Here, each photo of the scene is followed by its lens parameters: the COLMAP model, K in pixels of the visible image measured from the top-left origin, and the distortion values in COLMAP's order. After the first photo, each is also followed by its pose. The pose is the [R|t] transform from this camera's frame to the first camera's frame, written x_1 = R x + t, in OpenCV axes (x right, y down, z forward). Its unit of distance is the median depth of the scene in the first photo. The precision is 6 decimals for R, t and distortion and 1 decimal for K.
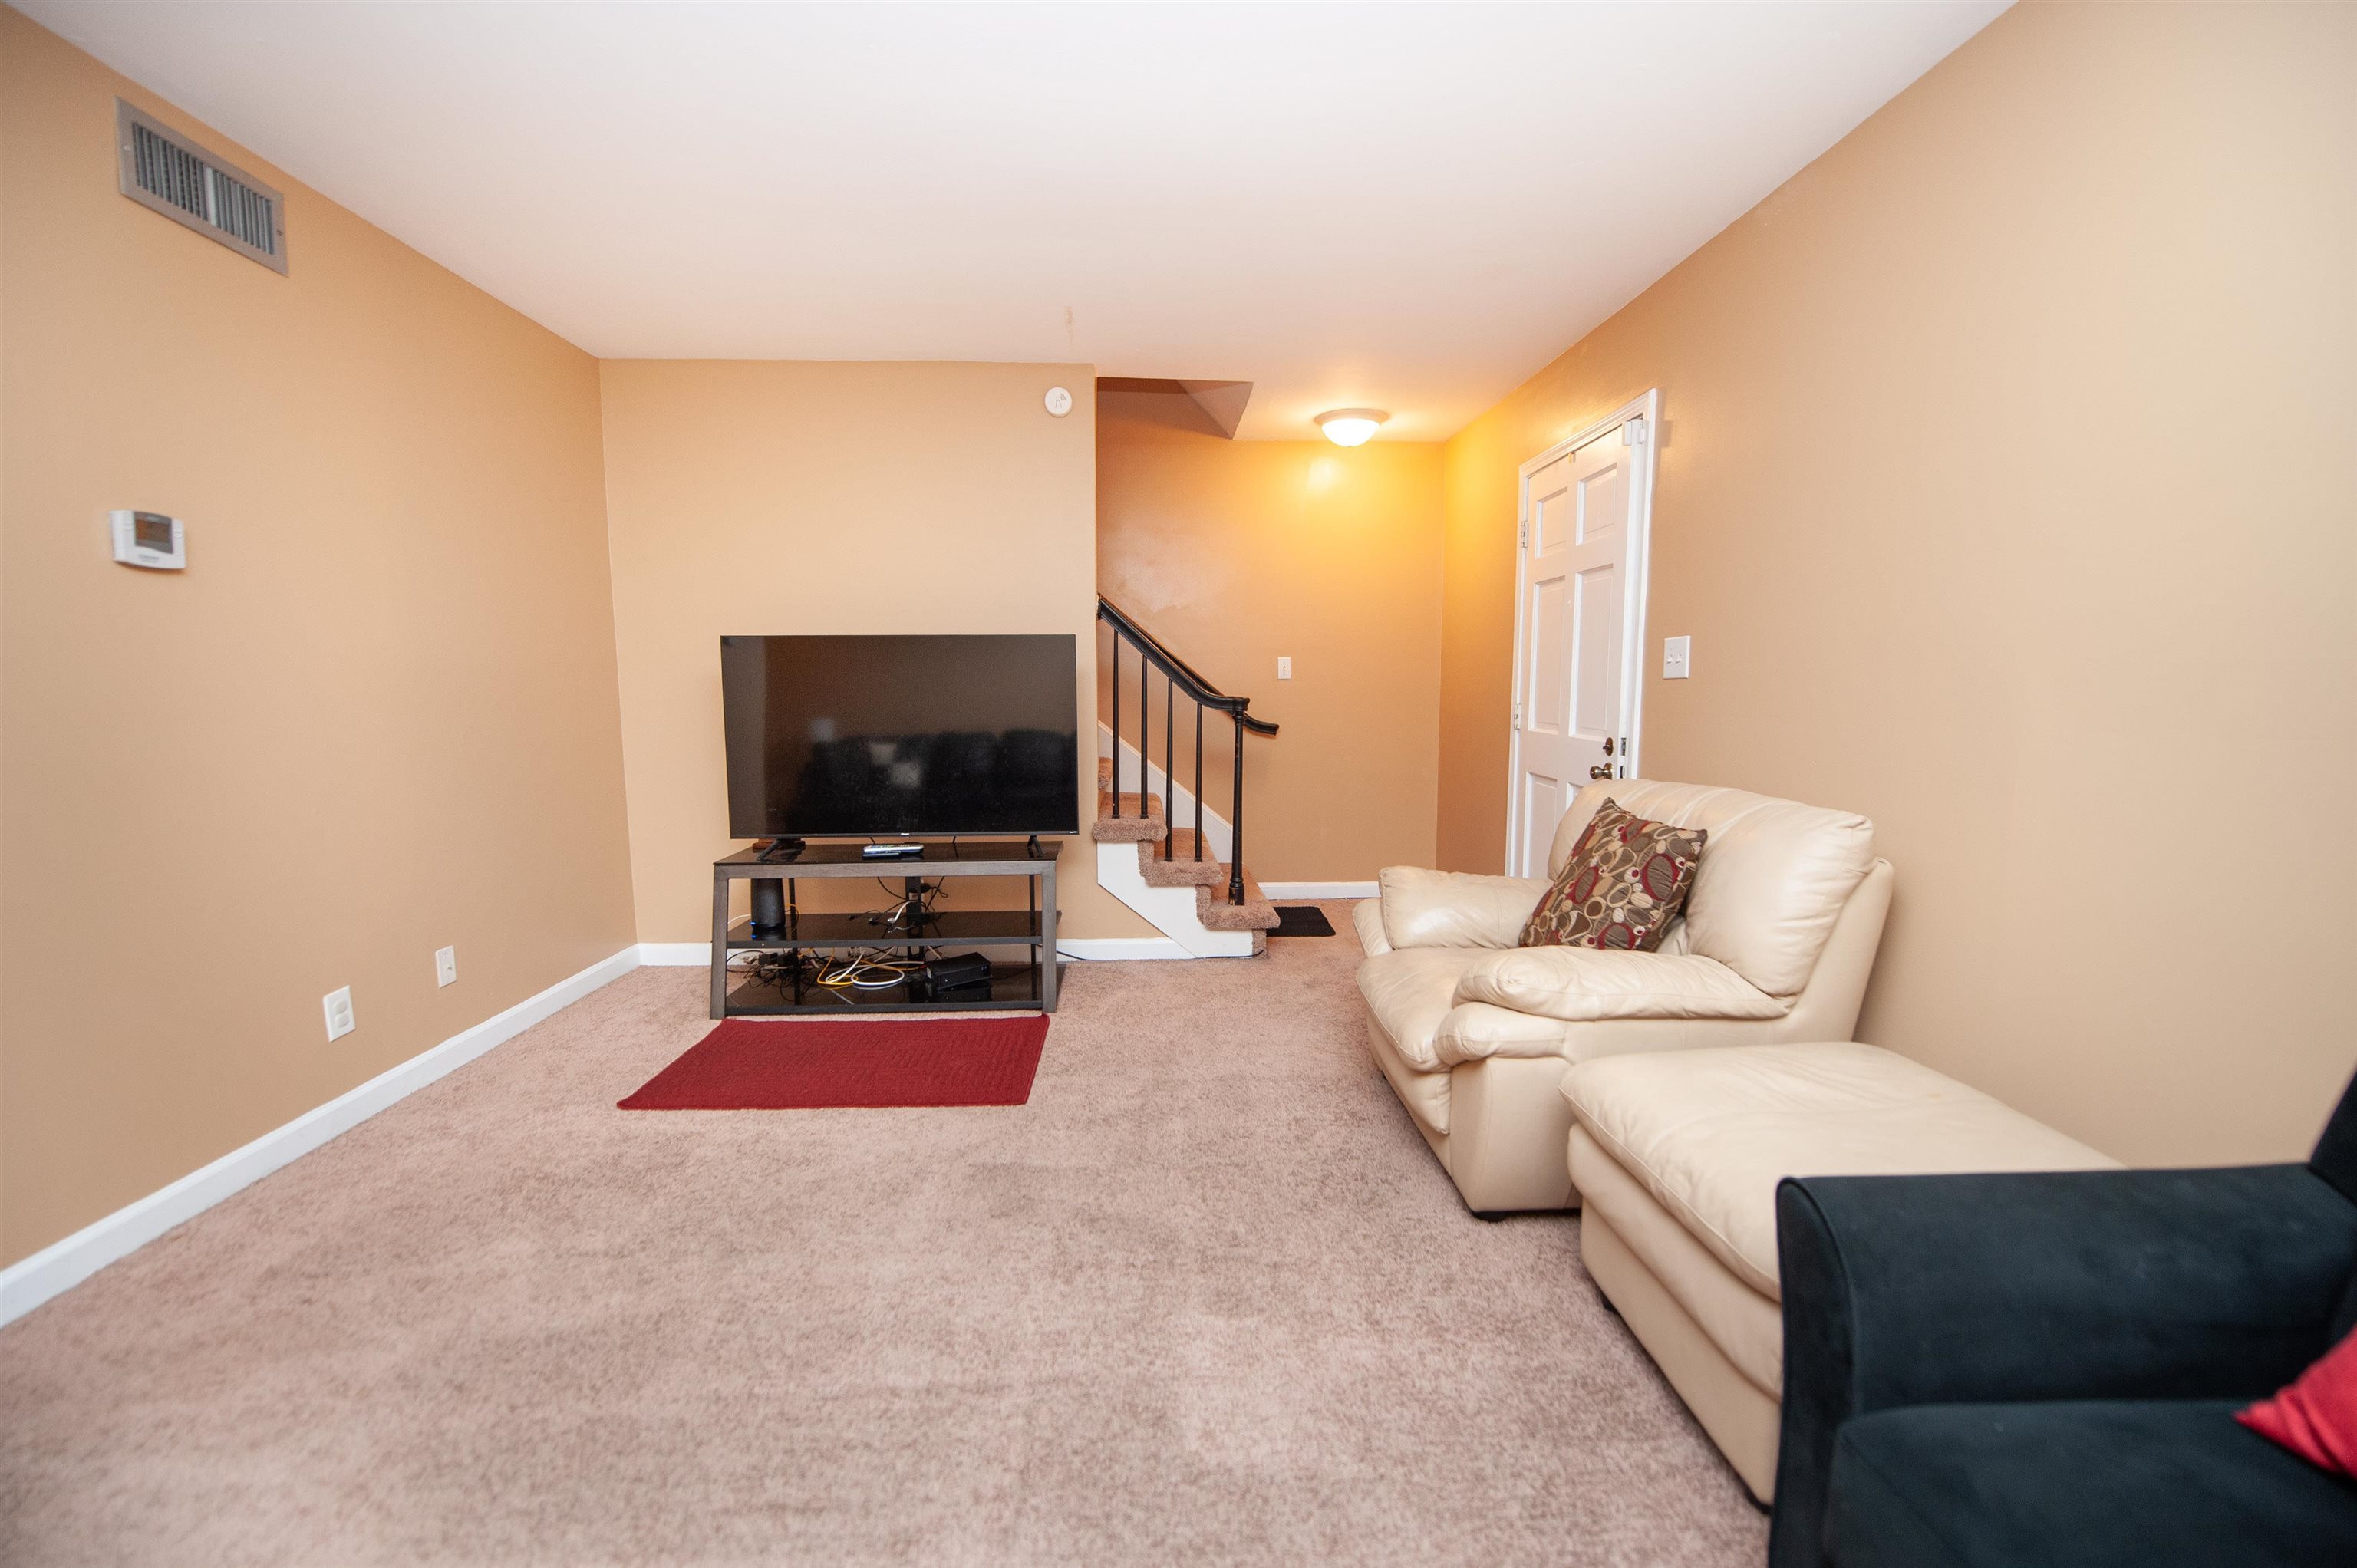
lens RADIAL K [[901.0, 0, 1178.5], [0, 901.0, 784.0], [0, 0, 1]] dist [-0.000125, -0.000126]
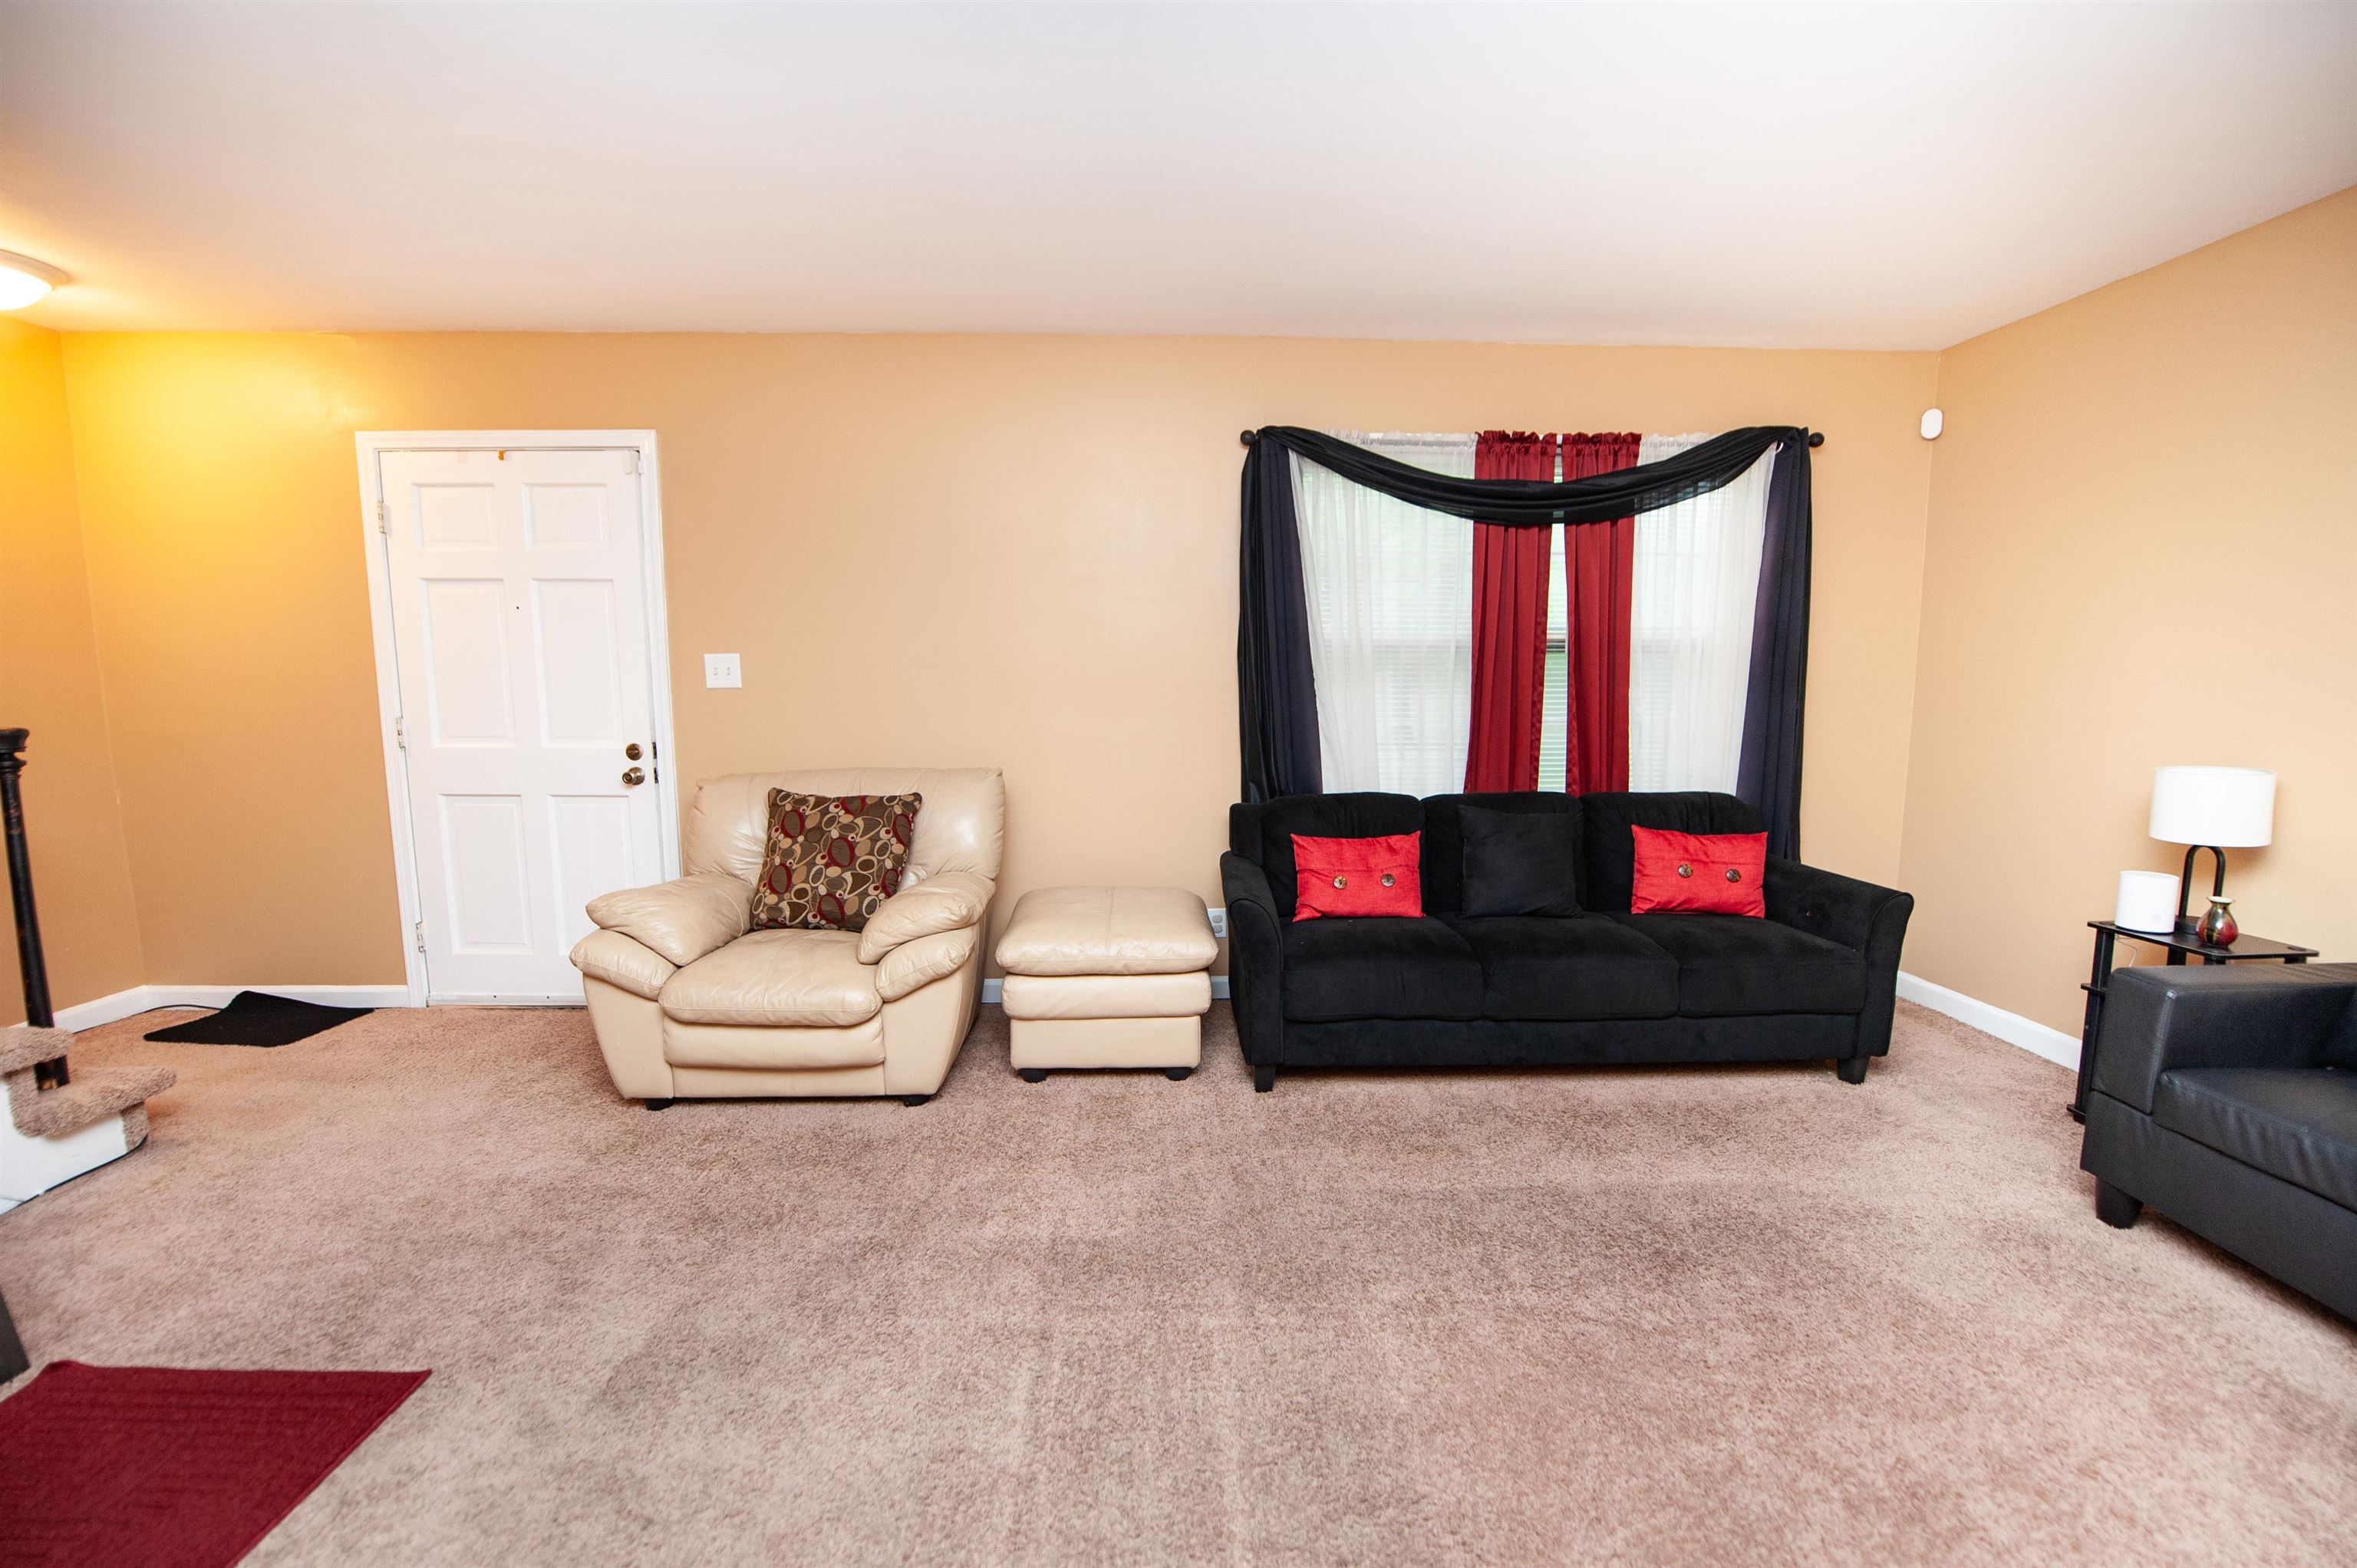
lens RADIAL K [[947.3, 0, 1178.5], [0, 947.3, 784.0], [0, 0, 1]] dist [-0.036608, -0.000268]
pose [[0.017322, -0.105016, 0.994320, -0.648046], [0.106533, 0.989002, 0.102598, -0.052504], [-0.994158, 0.104151, 0.028319, 0.364578]]
